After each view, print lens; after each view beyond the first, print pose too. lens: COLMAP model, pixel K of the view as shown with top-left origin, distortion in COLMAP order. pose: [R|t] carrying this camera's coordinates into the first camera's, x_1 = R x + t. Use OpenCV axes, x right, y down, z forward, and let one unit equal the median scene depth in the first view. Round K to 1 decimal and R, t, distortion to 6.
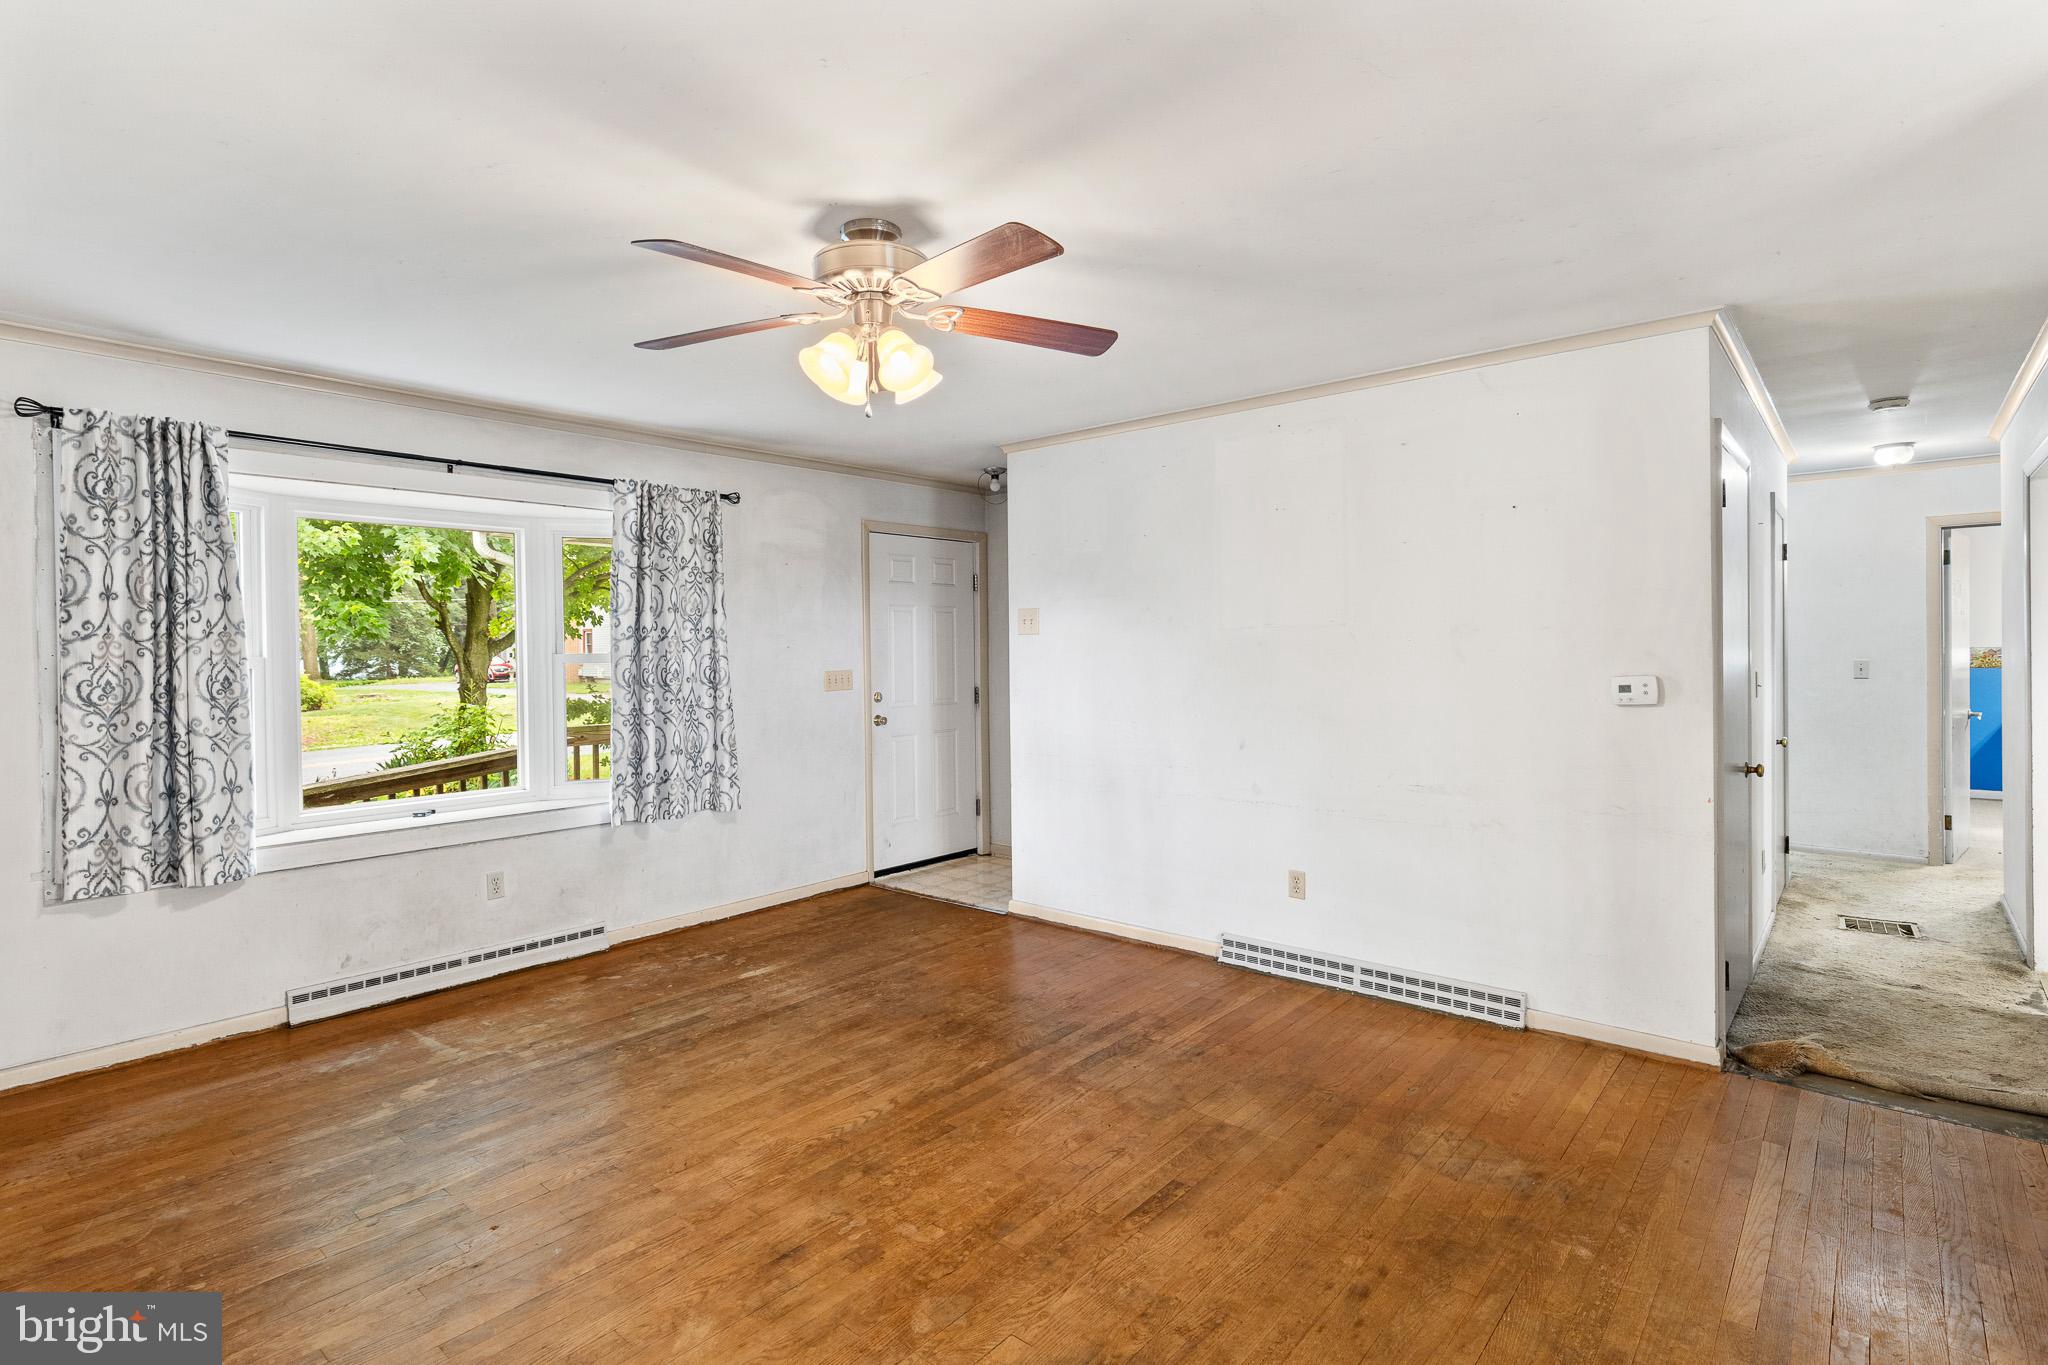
lens RADIAL K [[990.8, 0, 1021.4], [0, 990.8, 673.5], [0, 0, 1]] dist [-0.000190, -0.000002]
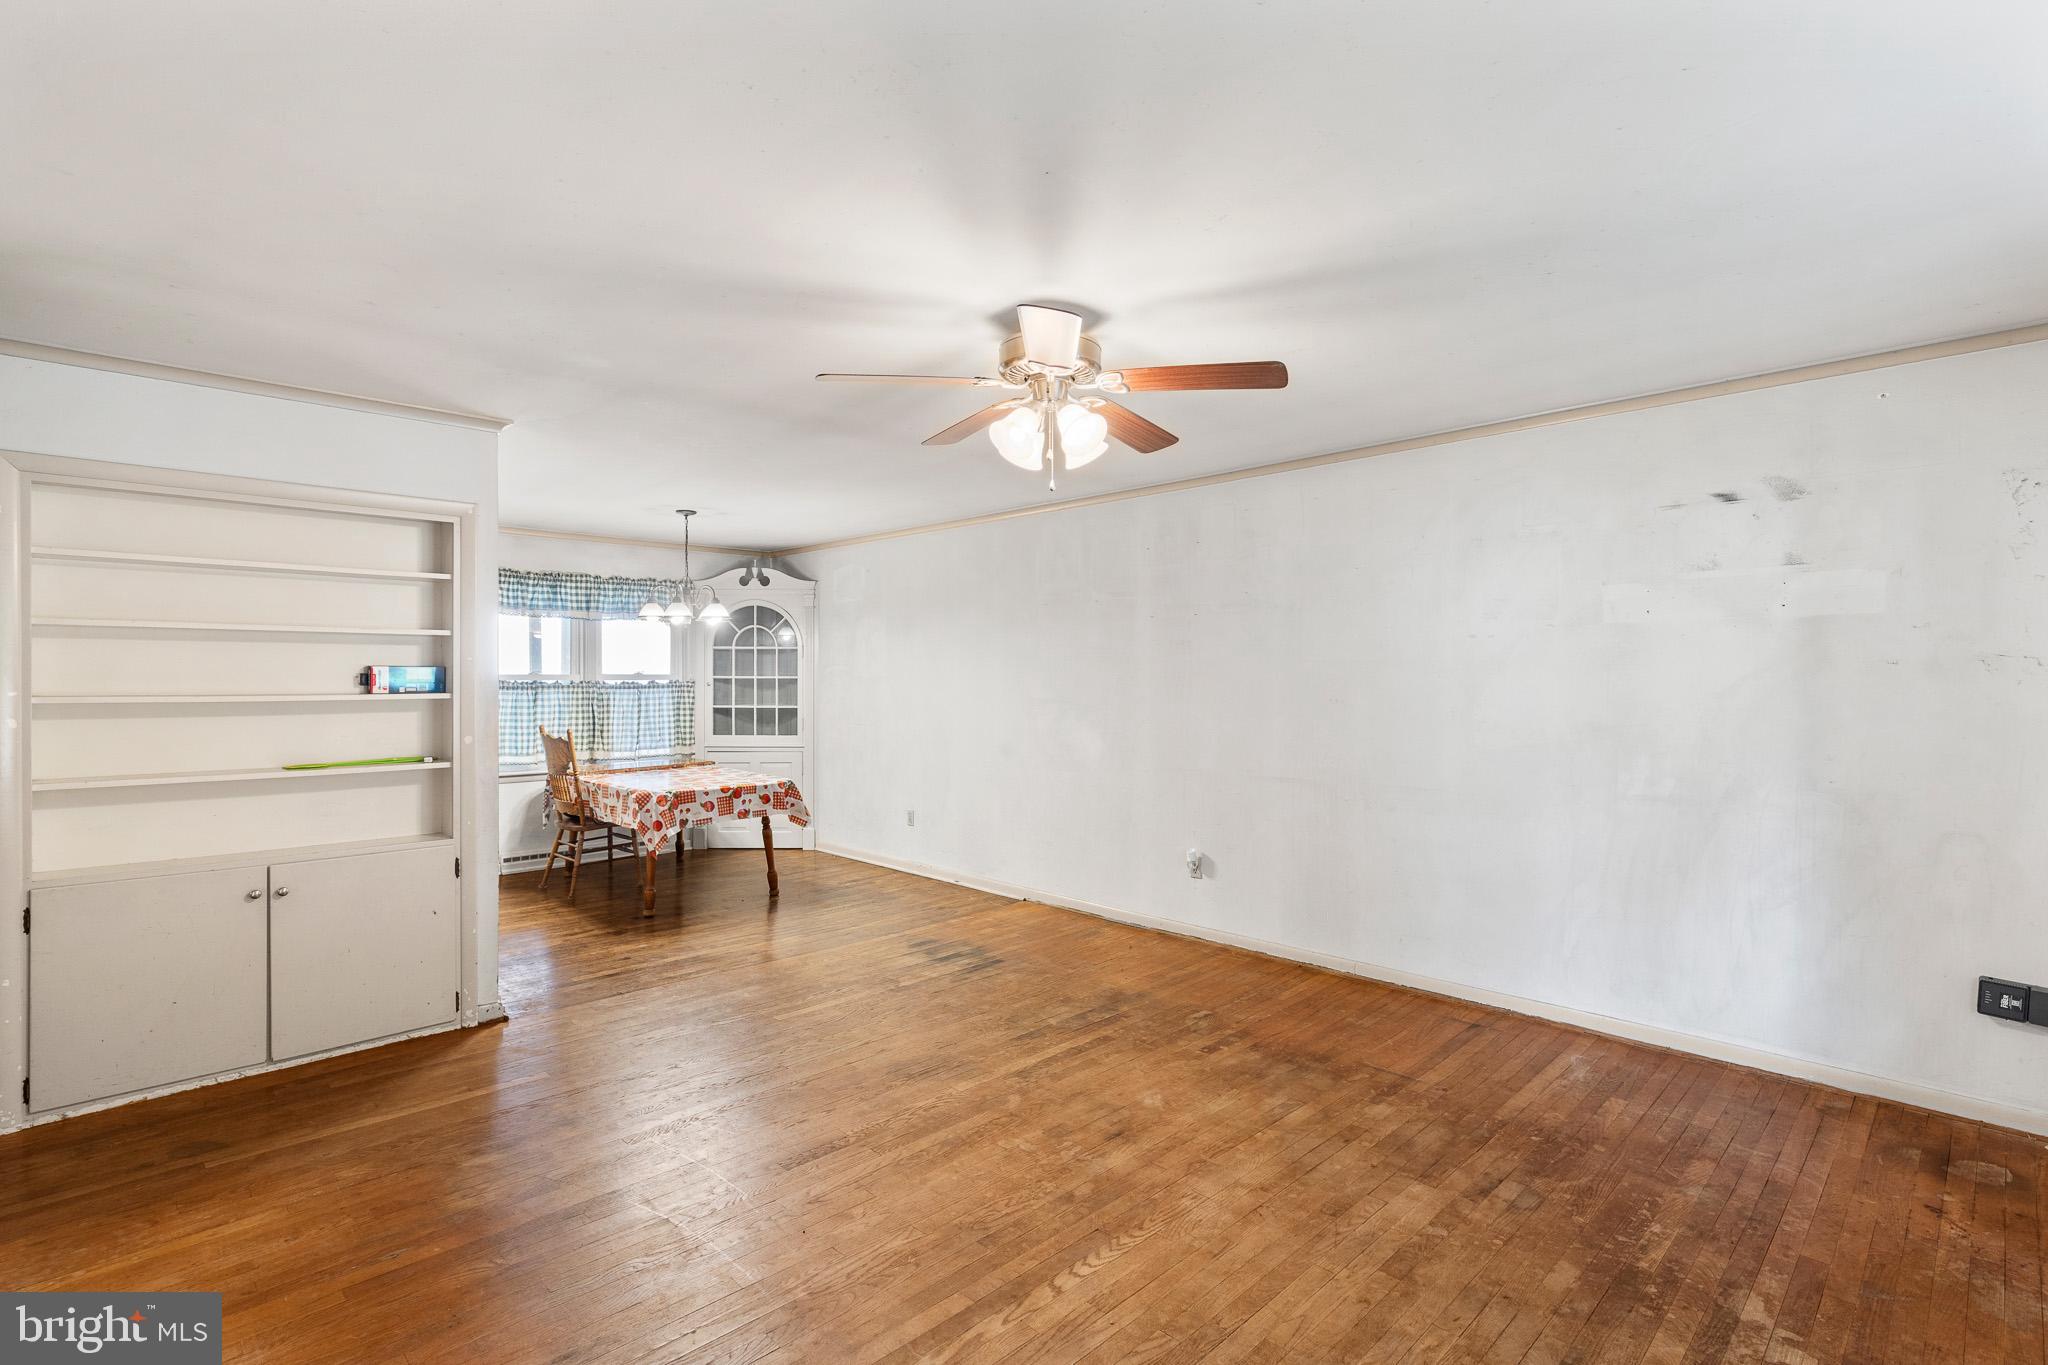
lens RADIAL K [[990.8, 0, 1027.7], [0, 990.8, 680.8], [0, 0, 1]] dist [-0.000190, -0.000002]
pose [[-0.996960, 0.011795, 0.077023, -0.197930], [0.013650, 0.999628, 0.023601, -0.051657], [-0.076716, 0.024581, -0.996750, 2.012311]]
